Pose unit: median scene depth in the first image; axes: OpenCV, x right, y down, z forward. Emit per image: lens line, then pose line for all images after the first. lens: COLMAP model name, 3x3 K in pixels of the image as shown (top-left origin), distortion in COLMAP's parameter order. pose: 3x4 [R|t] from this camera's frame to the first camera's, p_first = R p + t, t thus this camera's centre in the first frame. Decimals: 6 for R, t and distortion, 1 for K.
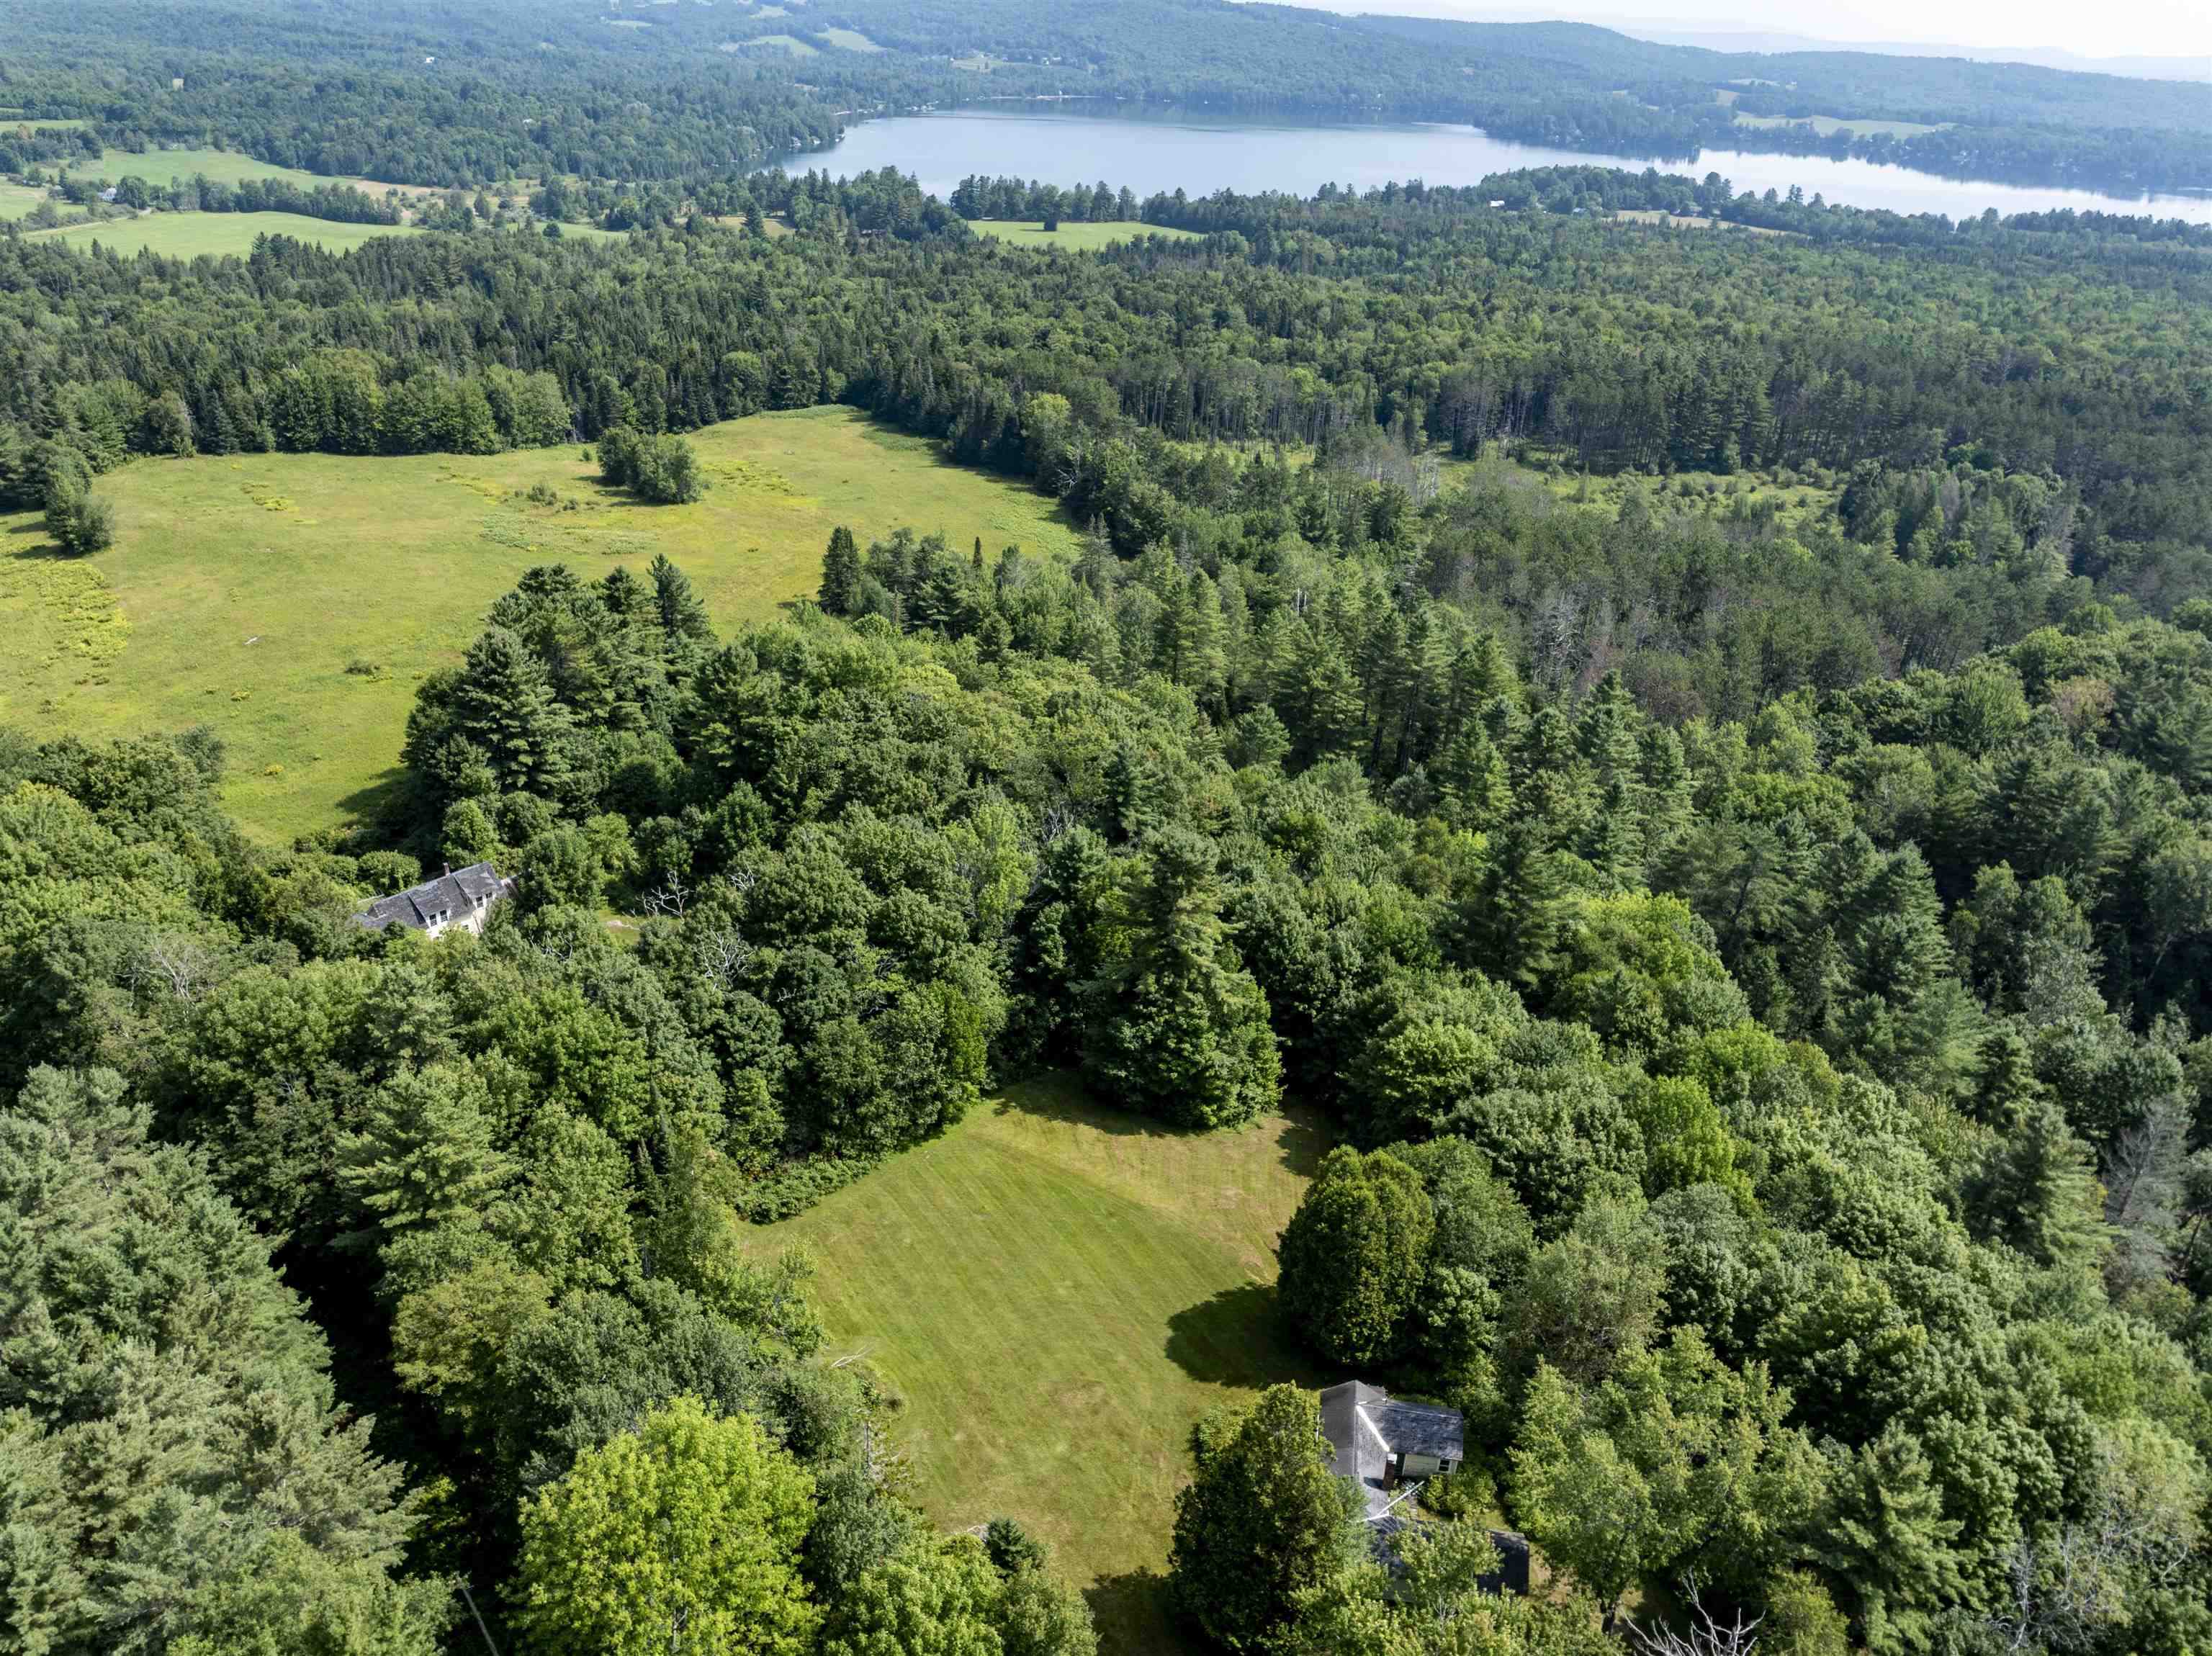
lens RADIAL K [[1634.3, 0, 1103.0], [0, 1634.3, 772.4], [0, 0, 1]] dist [-0.031733, -0.000463]
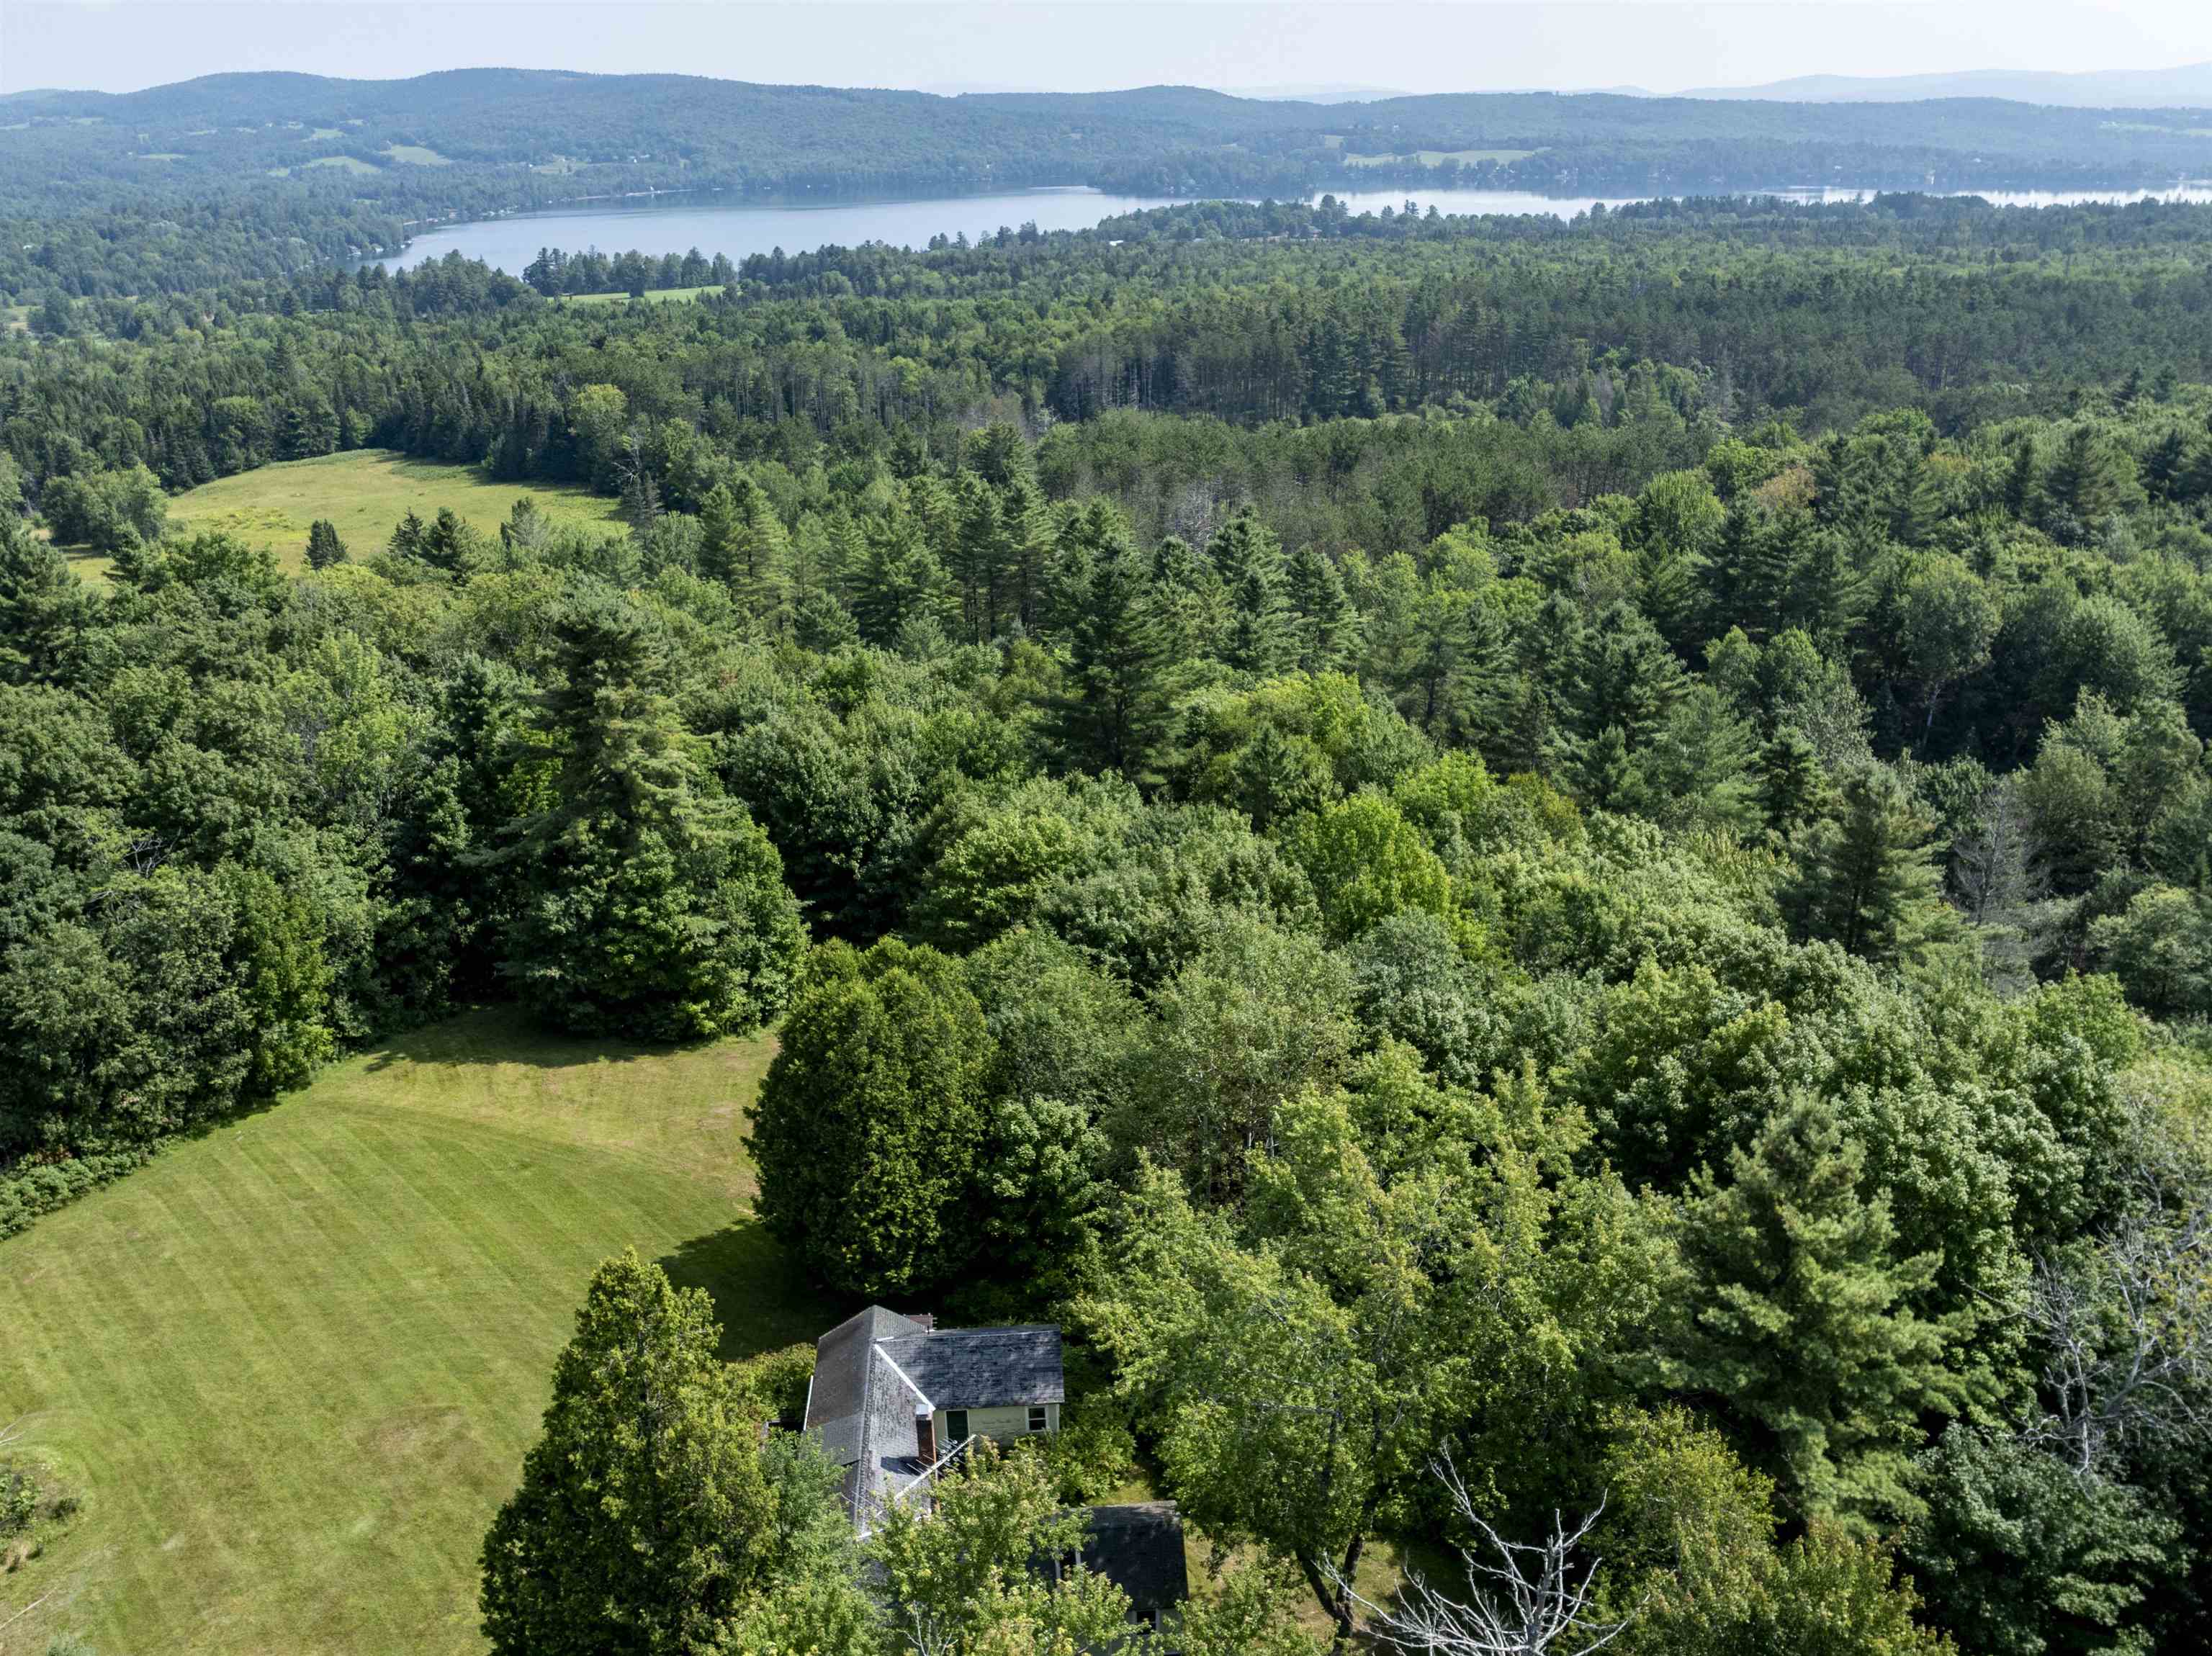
lens RADIAL K [[1662.3, 0, 1098.7], [0, 1662.3, 828.0], [0, 0, 1]] dist [-0.028817, -0.010555]
pose [[0.976982, -0.135863, 0.164462, 0.123721], [0.145425, 0.988228, -0.047509, 0.191218], [-0.156071, 0.070333, 0.985239, 0.310548]]
